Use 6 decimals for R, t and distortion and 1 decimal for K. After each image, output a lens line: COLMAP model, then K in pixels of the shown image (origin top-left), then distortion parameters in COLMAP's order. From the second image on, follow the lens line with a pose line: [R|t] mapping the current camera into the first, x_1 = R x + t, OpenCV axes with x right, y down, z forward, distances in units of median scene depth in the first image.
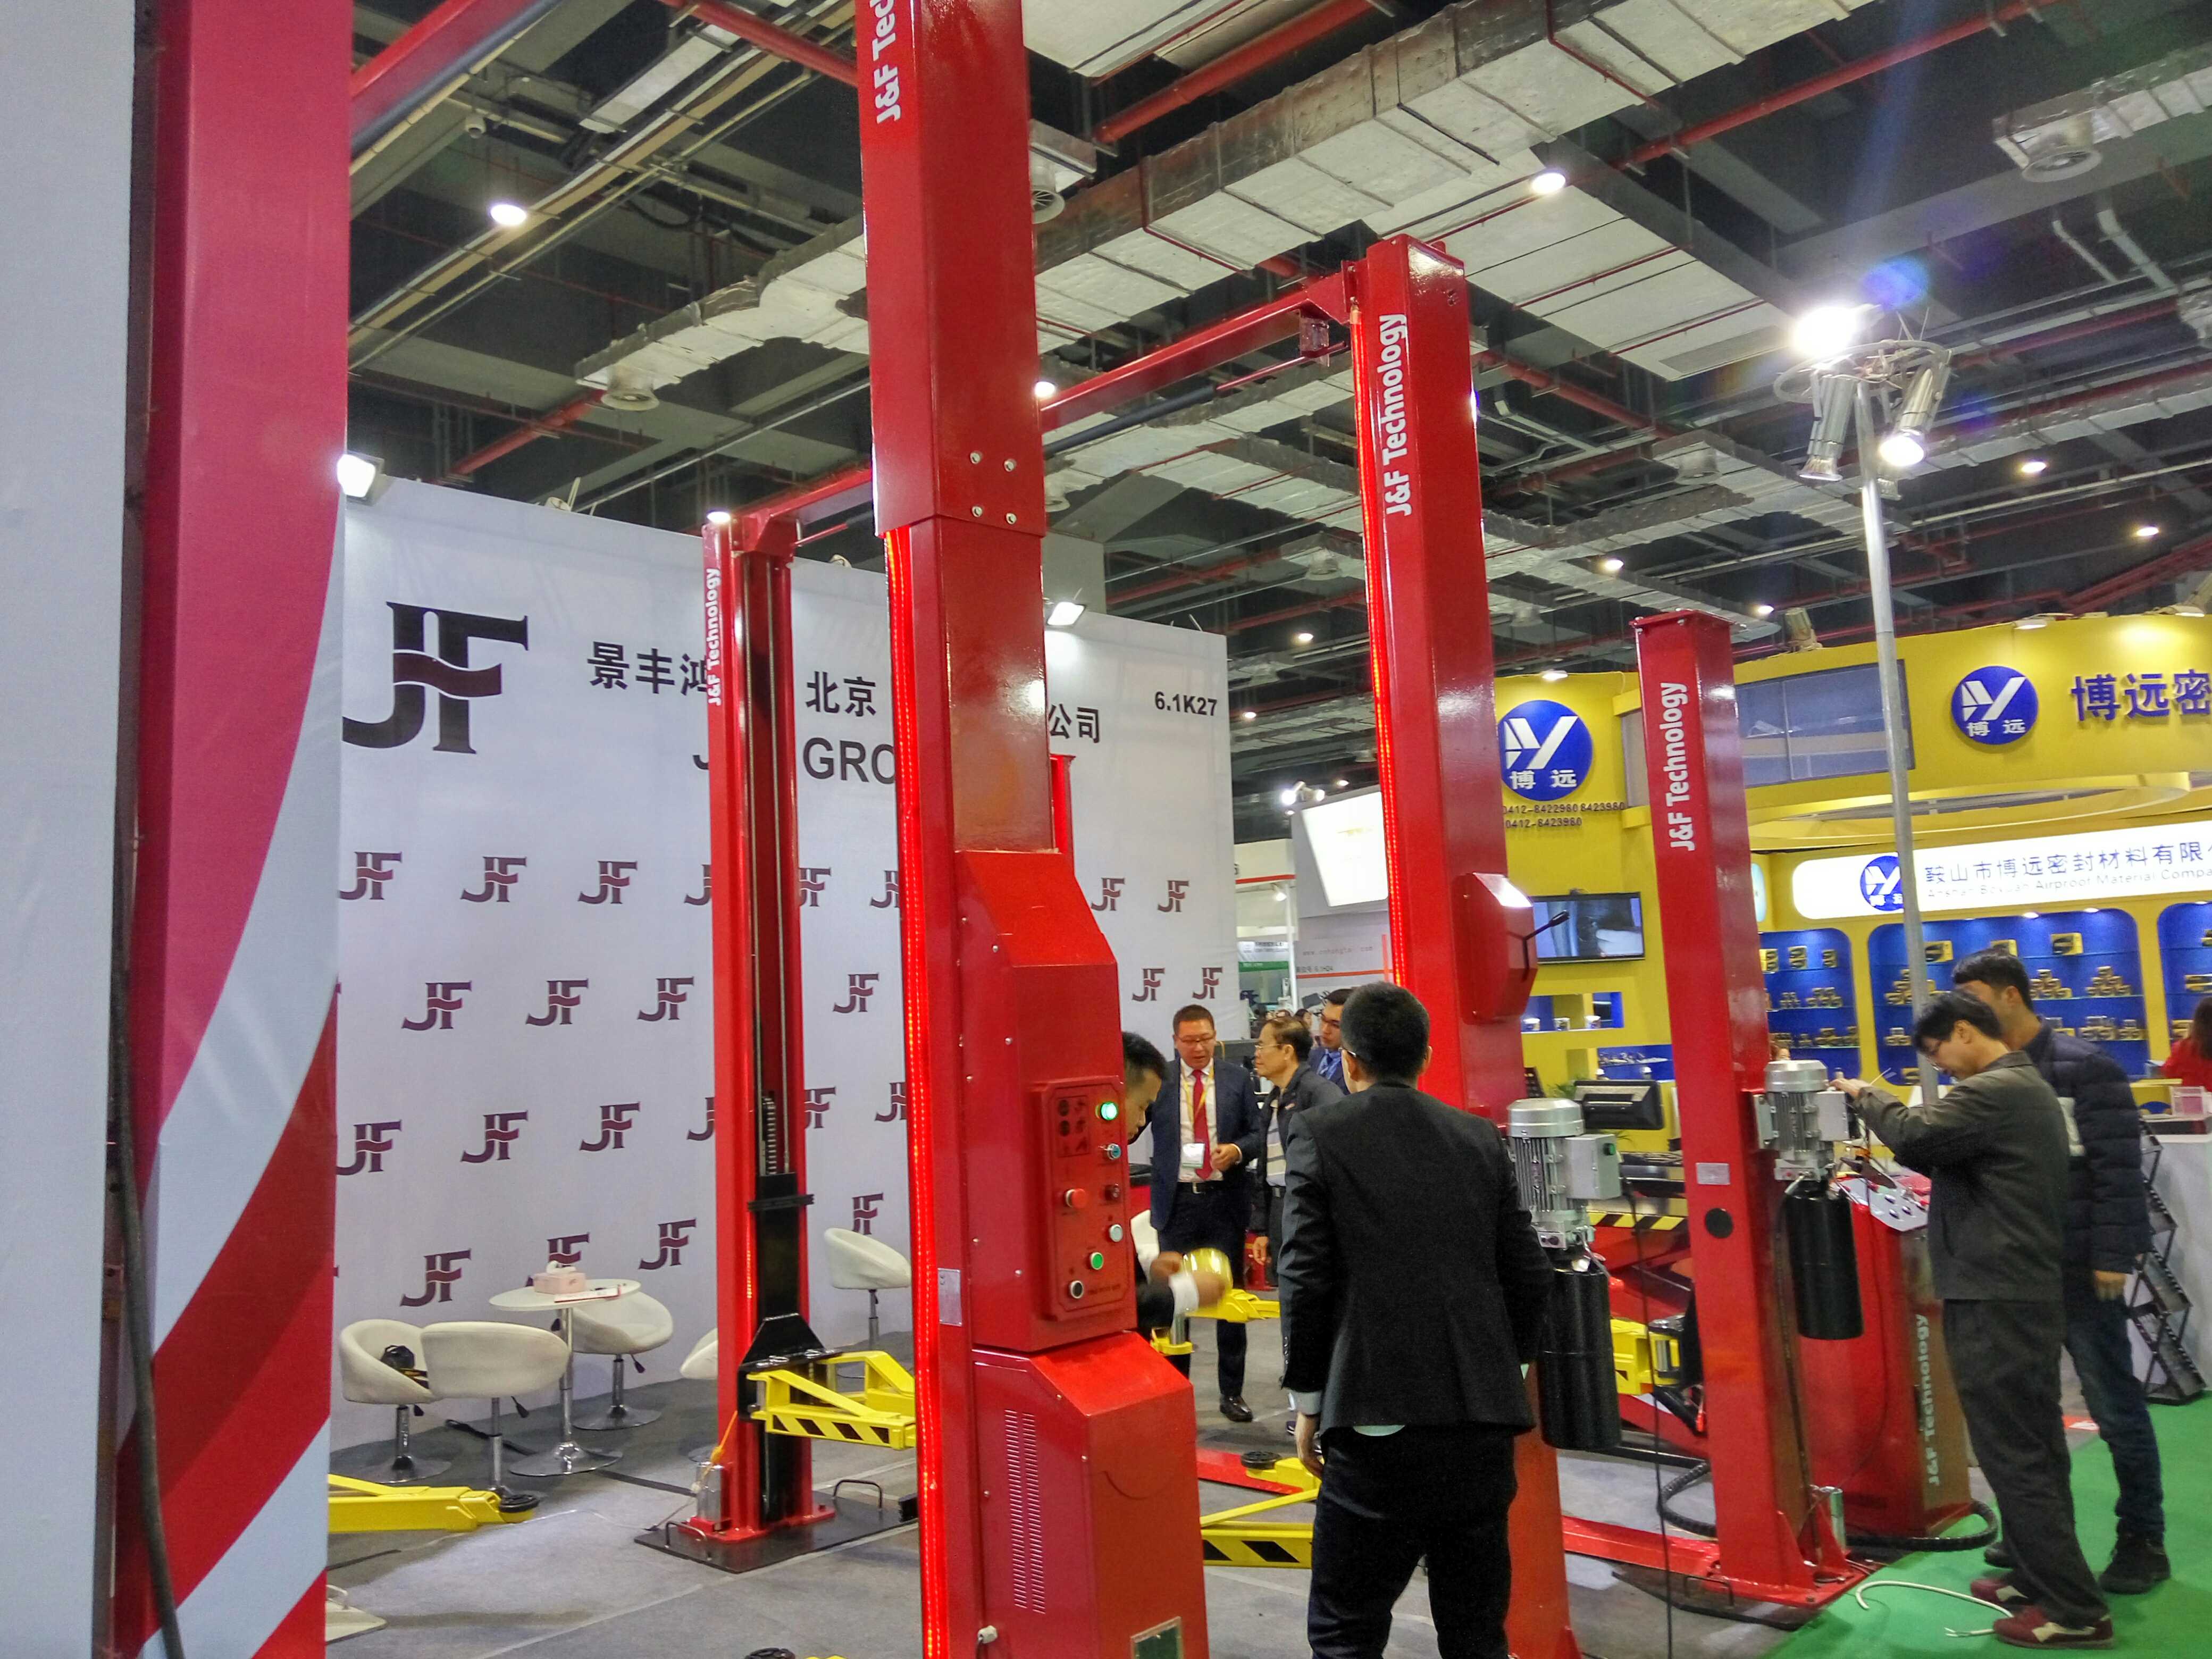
lens RADIAL K [[1813.8, 0, 1108.1], [0, 1813.8, 786.1], [0, 0, 1]] dist [0.009393, 0.007719]
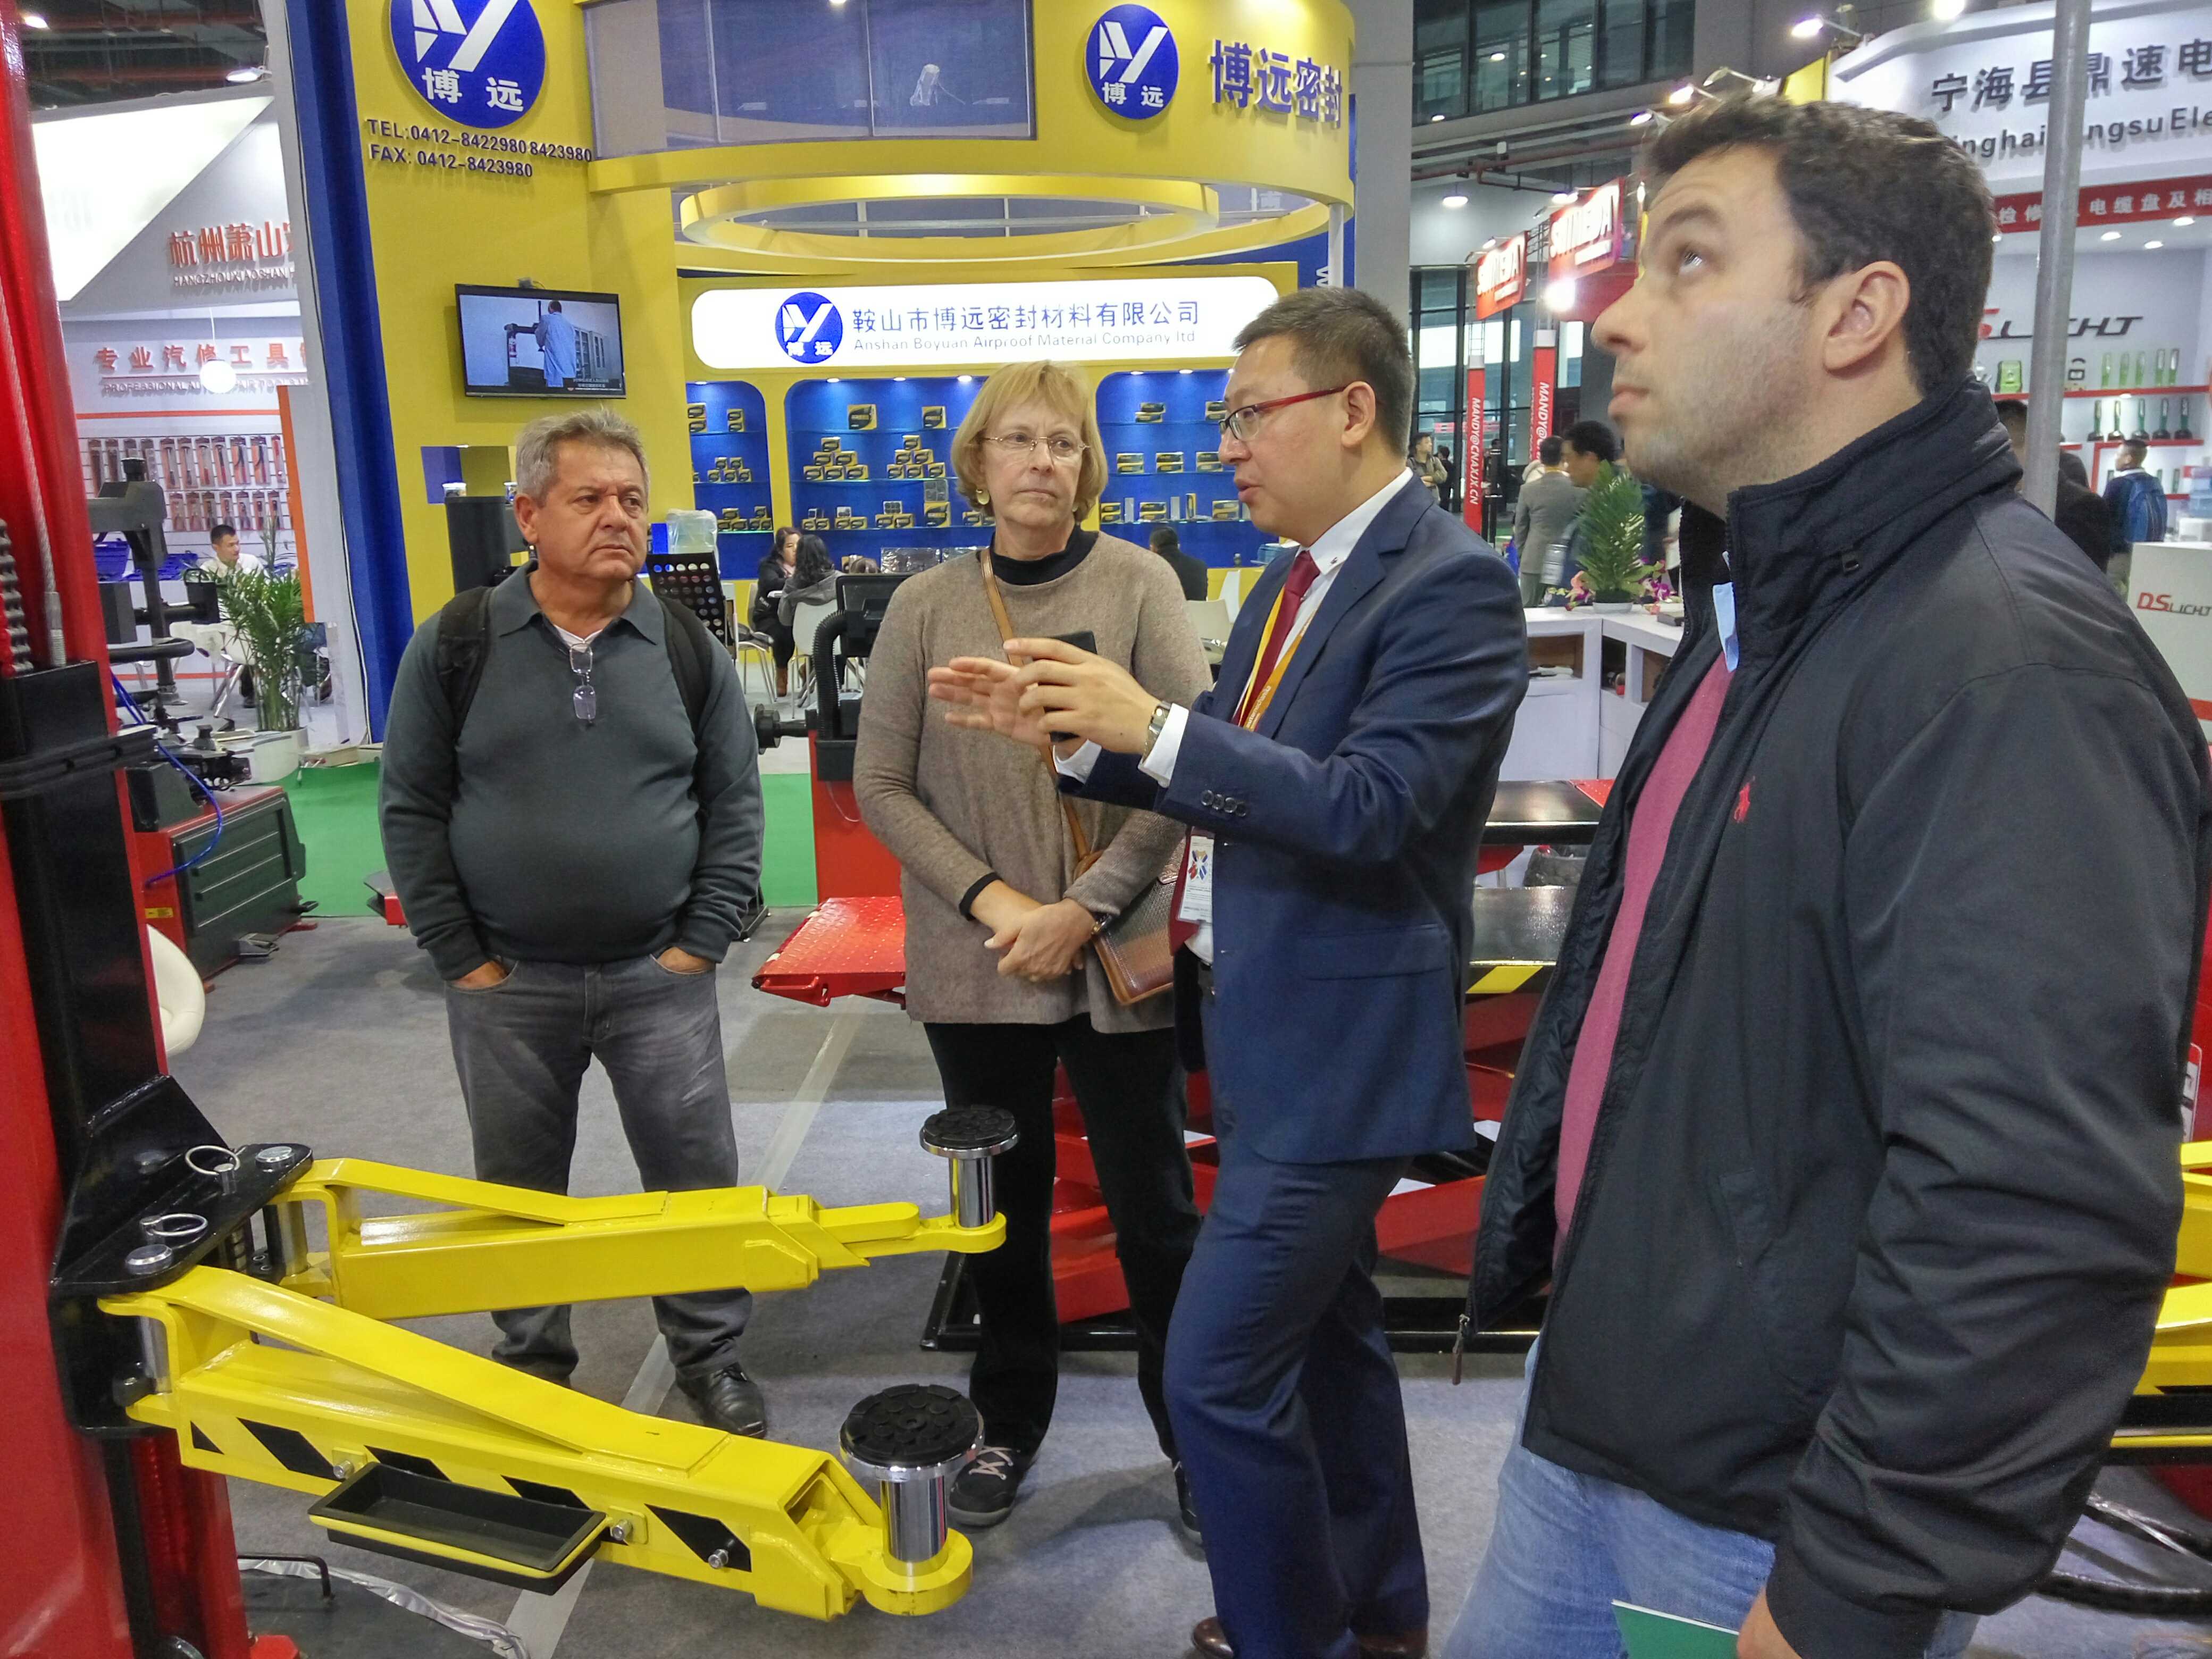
lens RADIAL K [[1848.8, 0, 1105.3], [0, 1848.8, 884.9], [0, 0, 1]] dist [0.016909, 0.004632]
pose [[0.747142, -0.114458, 0.654735, -0.055844], [-0.099773, 0.954586, 0.280731, 0.064990], [-0.657133, -0.275071, 0.701792, 0.384936]]
